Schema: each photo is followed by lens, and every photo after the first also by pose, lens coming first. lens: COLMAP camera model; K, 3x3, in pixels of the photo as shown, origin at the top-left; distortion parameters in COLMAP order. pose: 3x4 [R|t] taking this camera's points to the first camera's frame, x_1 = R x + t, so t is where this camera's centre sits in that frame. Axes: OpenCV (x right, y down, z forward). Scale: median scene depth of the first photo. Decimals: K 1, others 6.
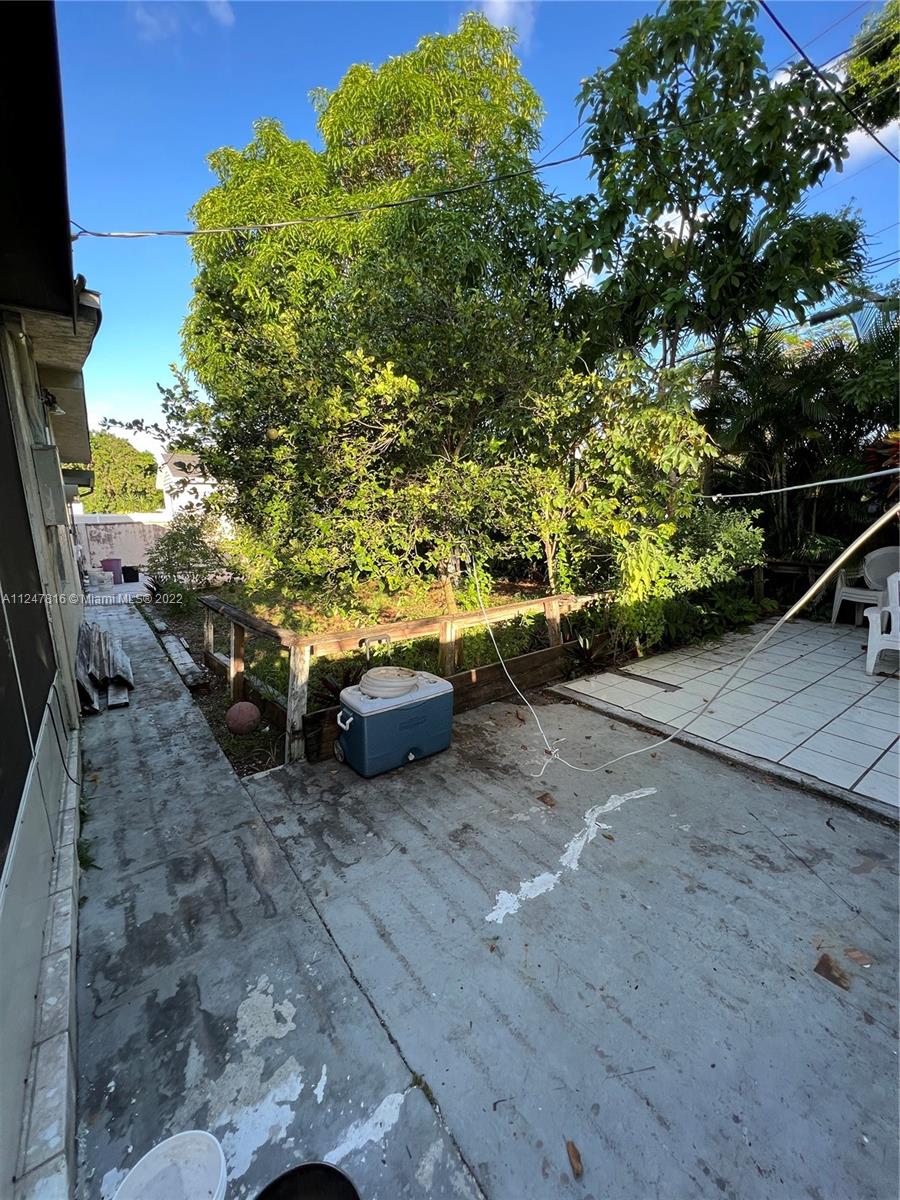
lens RADIAL K [[480.6, 0, 449.4], [0, 480.6, 599.0], [0, 0, 1]] dist [-0.006572, 0.002332]
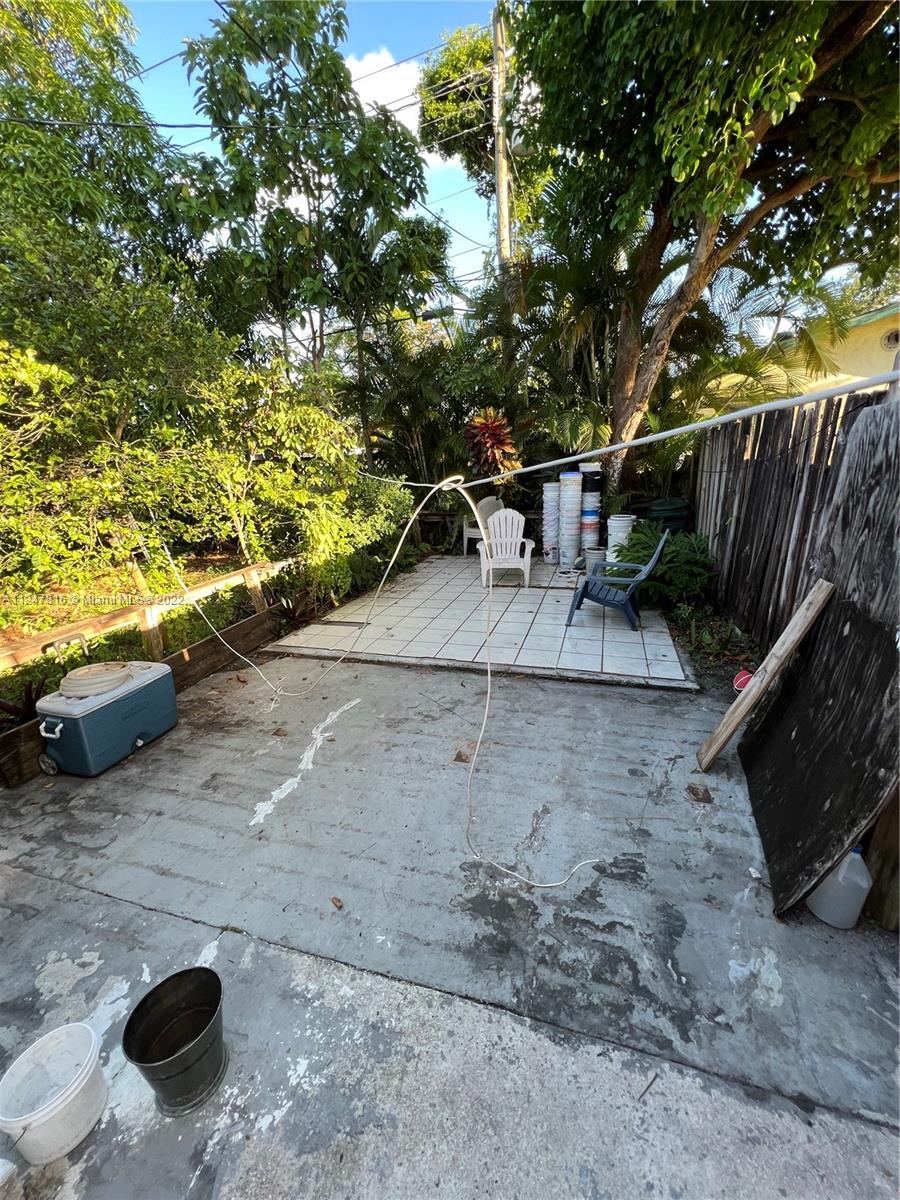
lens RADIAL K [[480.6, 0, 448.9], [0, 480.6, 592.7], [0, 0, 1]] dist [-0.006572, 0.002332]
pose [[0.807700, -0.179170, 0.561711, -0.053978], [0.140339, 0.983750, 0.111991, -0.008430], [-0.572648, -0.011625, 0.819719, -0.185309]]
